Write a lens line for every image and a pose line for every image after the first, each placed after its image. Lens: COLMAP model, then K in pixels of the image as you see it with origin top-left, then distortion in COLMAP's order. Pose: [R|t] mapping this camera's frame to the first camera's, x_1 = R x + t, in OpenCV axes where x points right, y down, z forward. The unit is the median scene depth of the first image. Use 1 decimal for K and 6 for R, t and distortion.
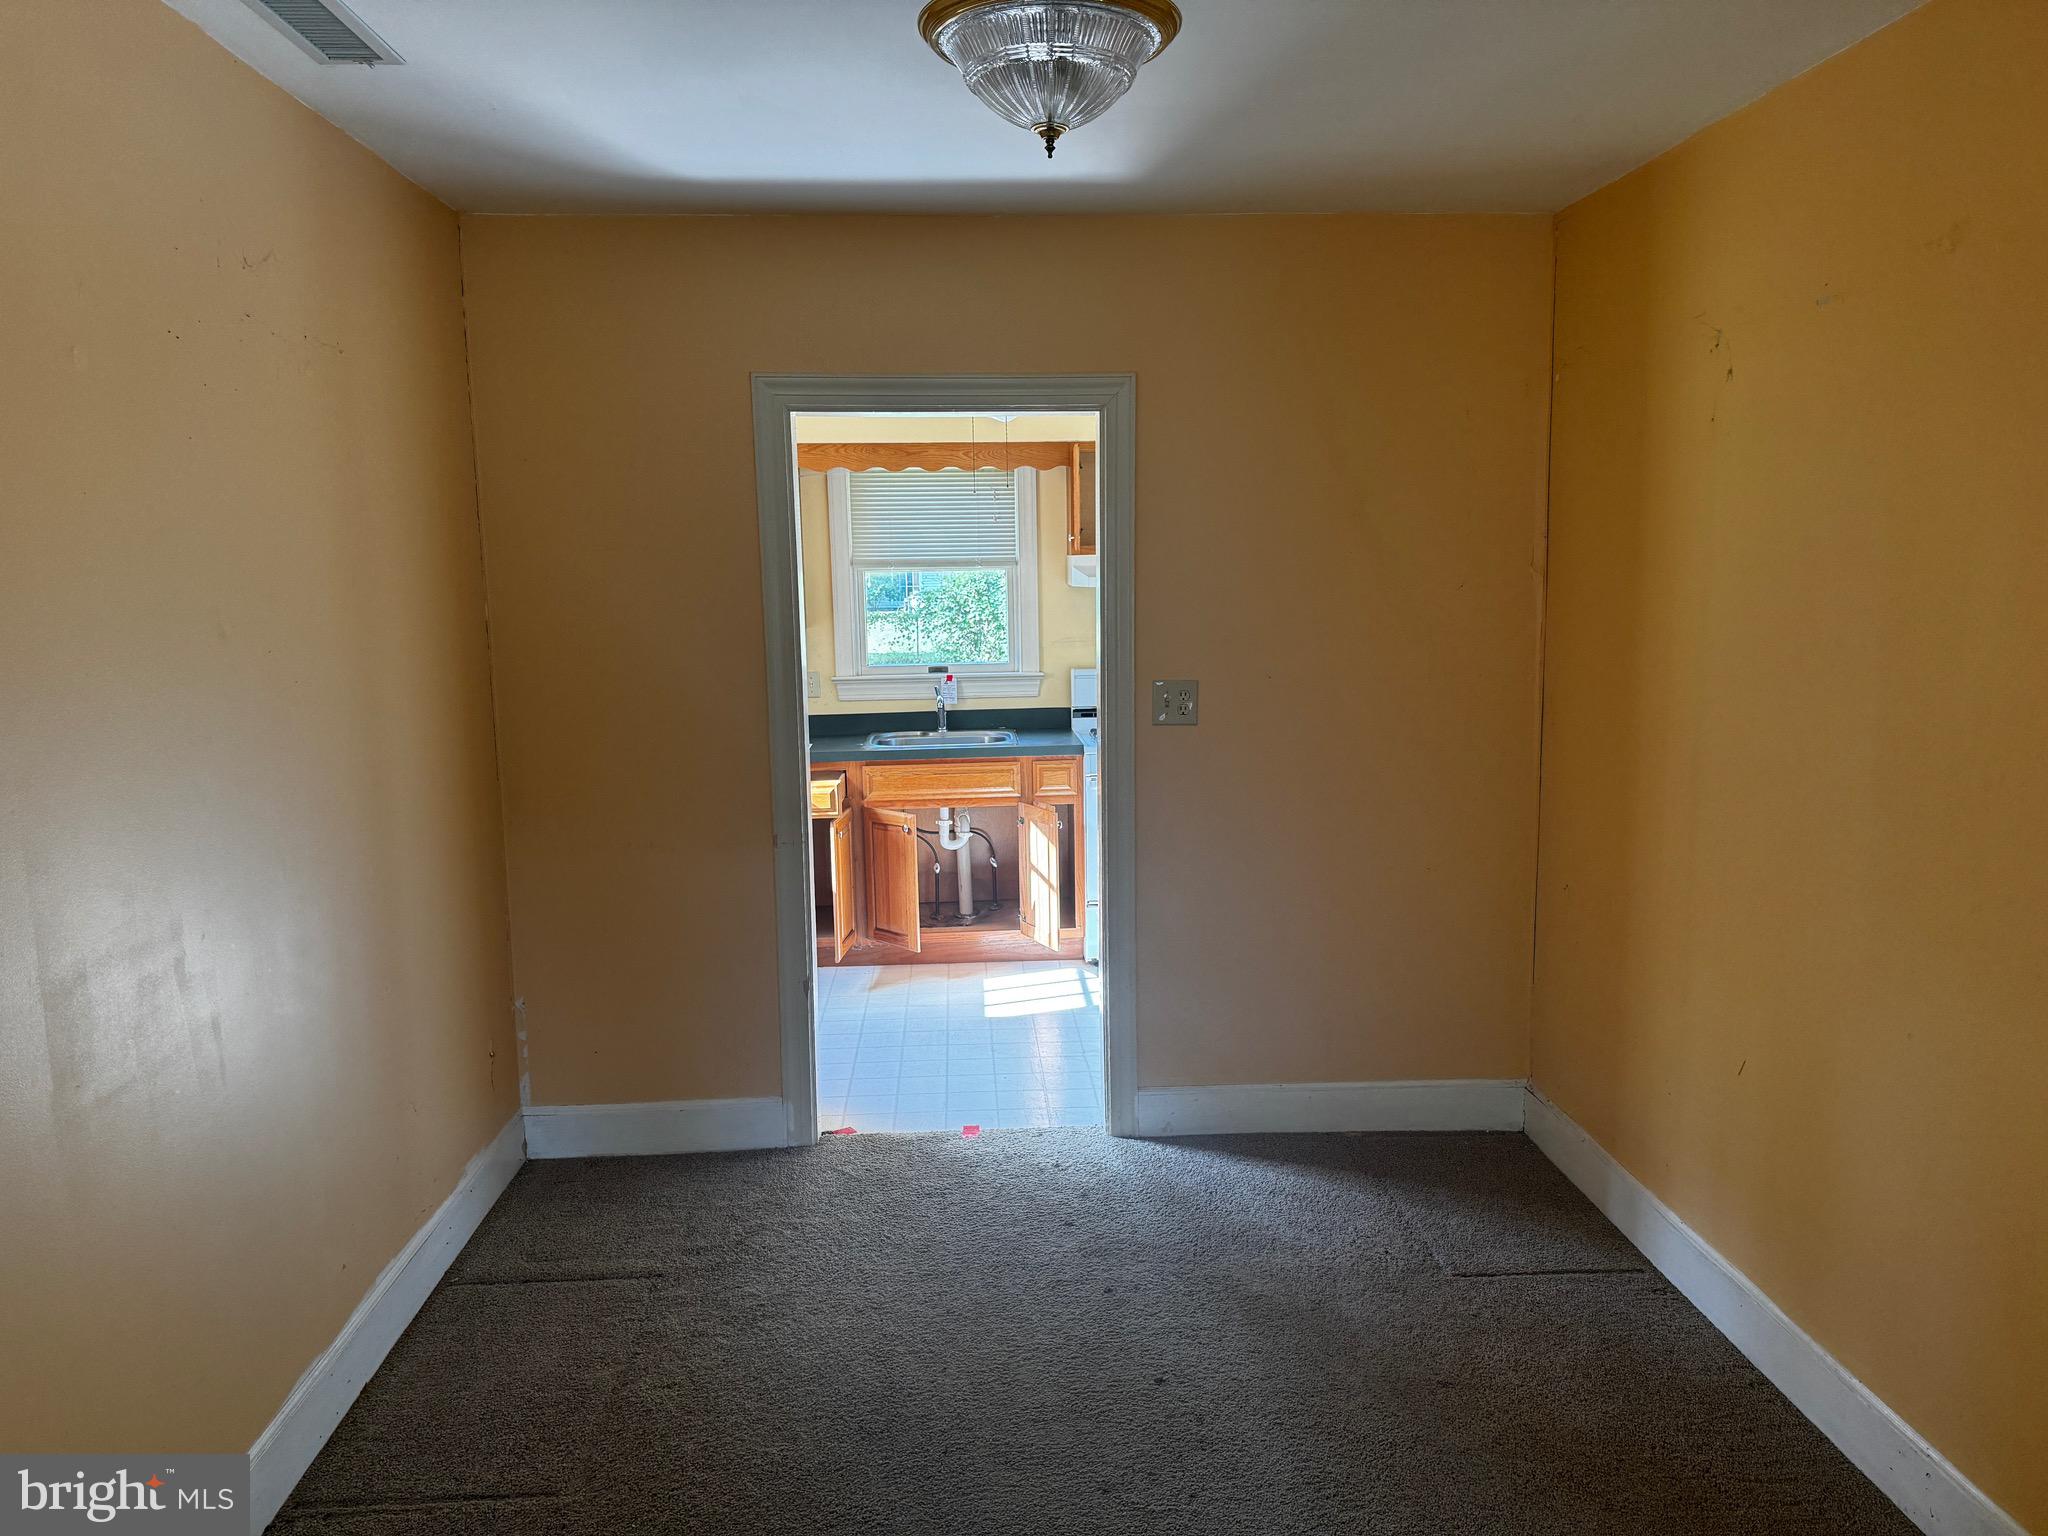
lens RADIAL K [[1434.6, 0, 1024.7], [0, 1434.6, 771.8], [0, 0, 1]] dist [-0.007773, -0.005204]
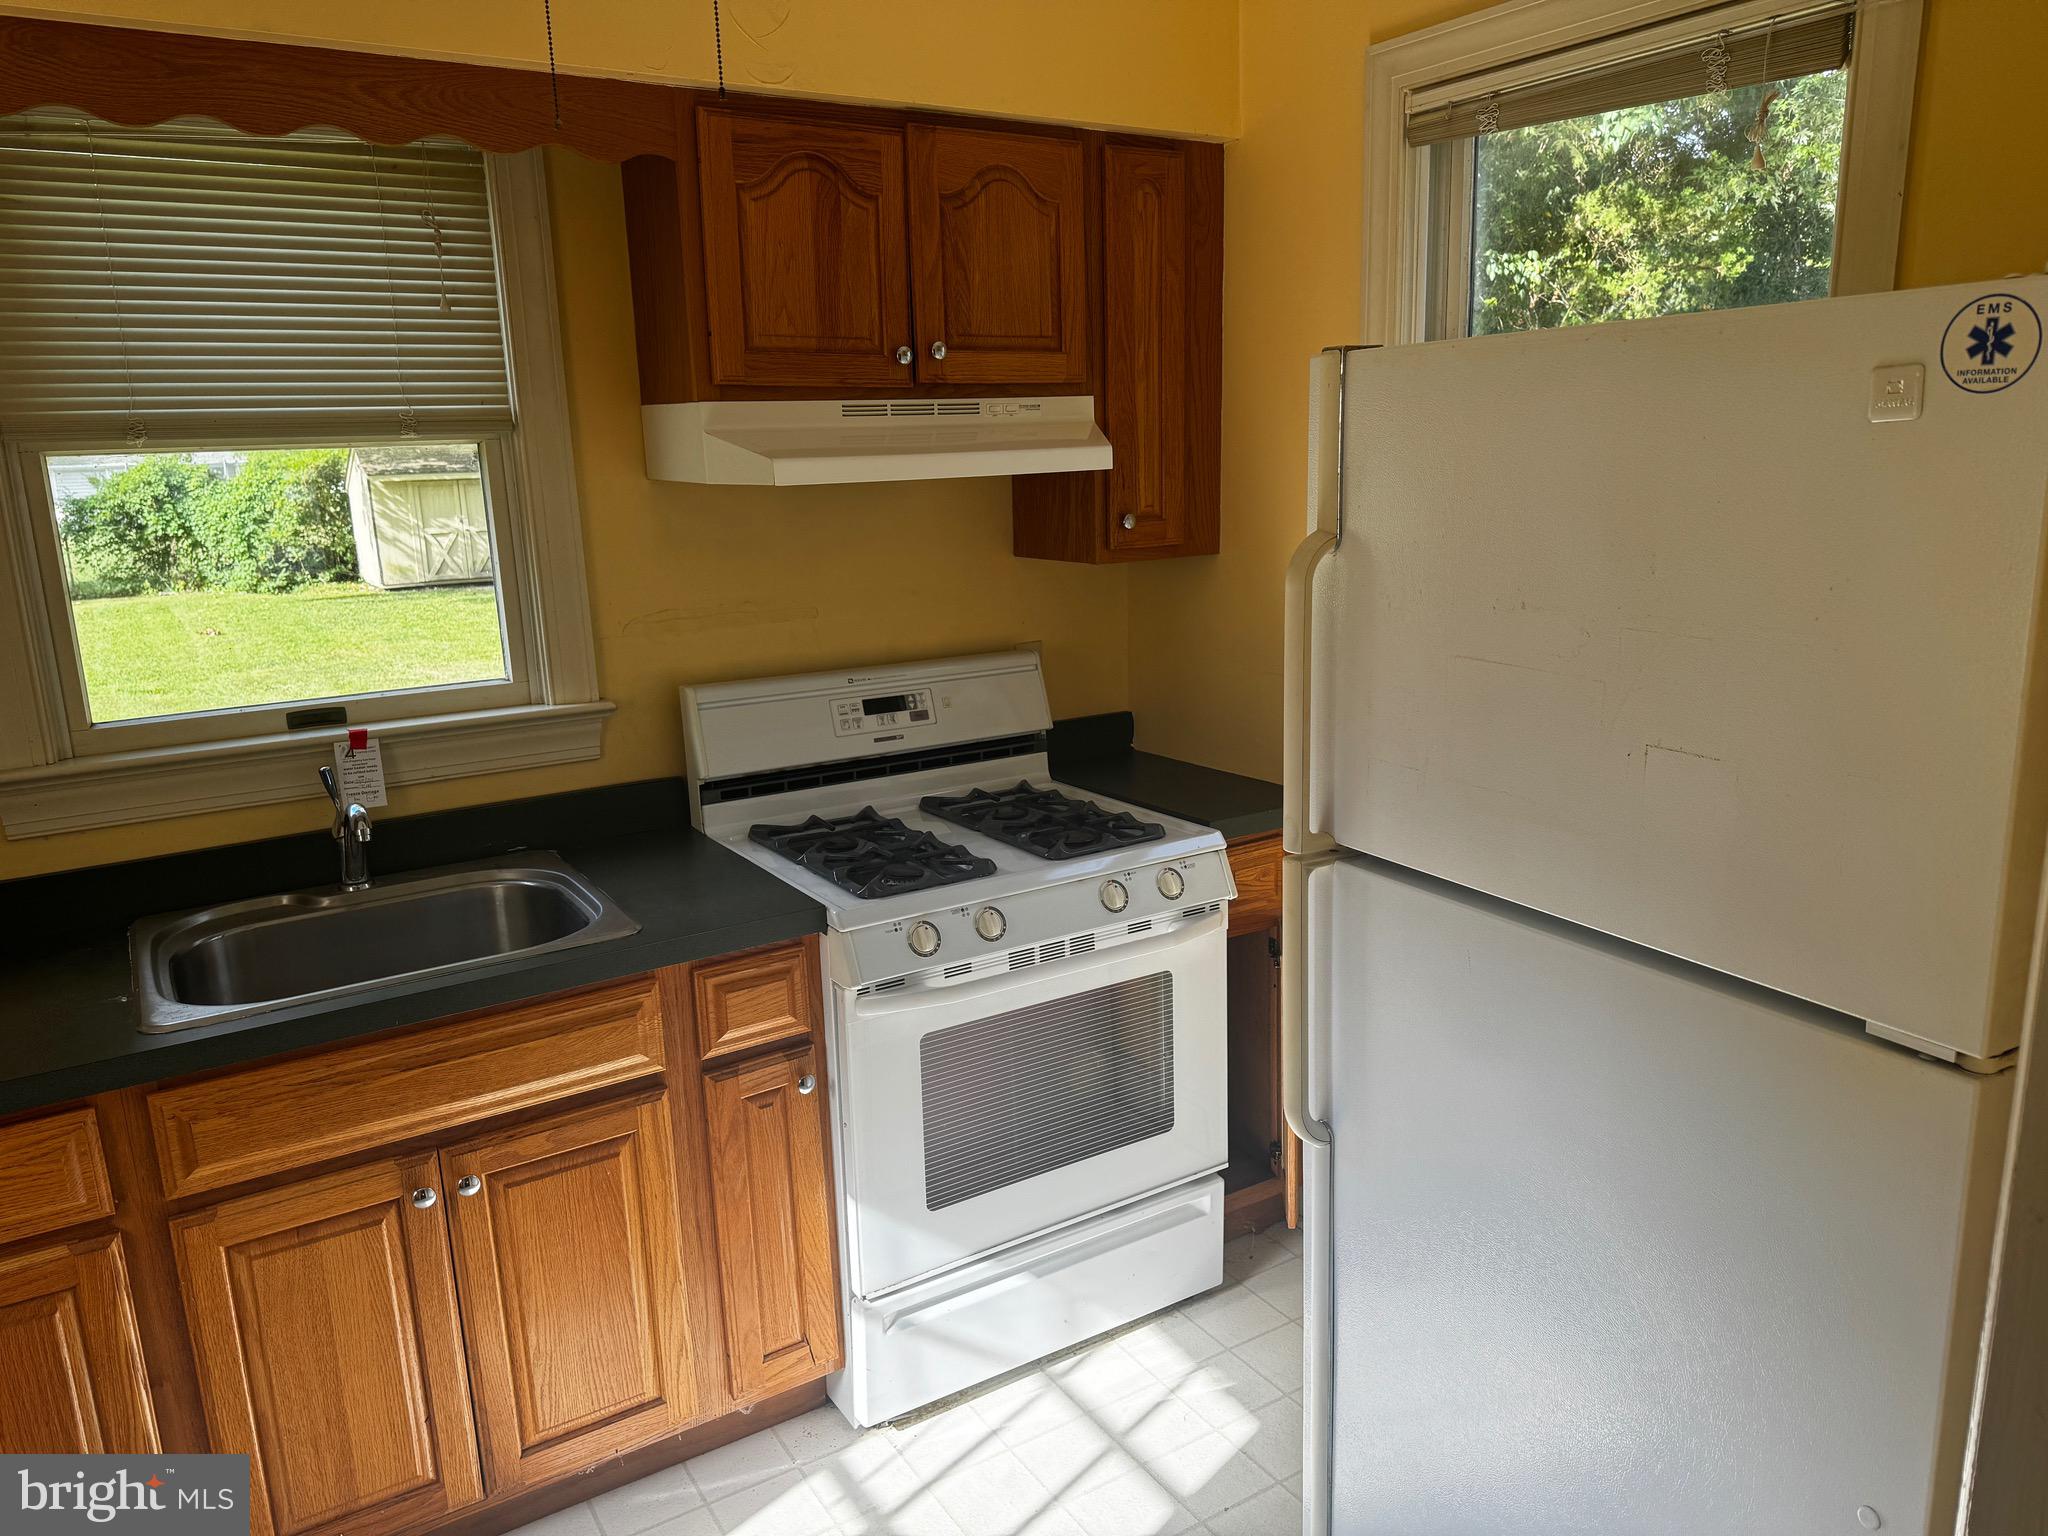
lens RADIAL K [[1434.6, 0, 1028.9], [0, 1434.6, 758.5], [0, 0, 1]] dist [-0.007773, -0.005204]
pose [[0.865868, -0.119809, 0.485713, -0.082024], [0.088004, 0.992237, 0.087869, -0.077291], [-0.492470, -0.033338, 0.869690, 0.584356]]
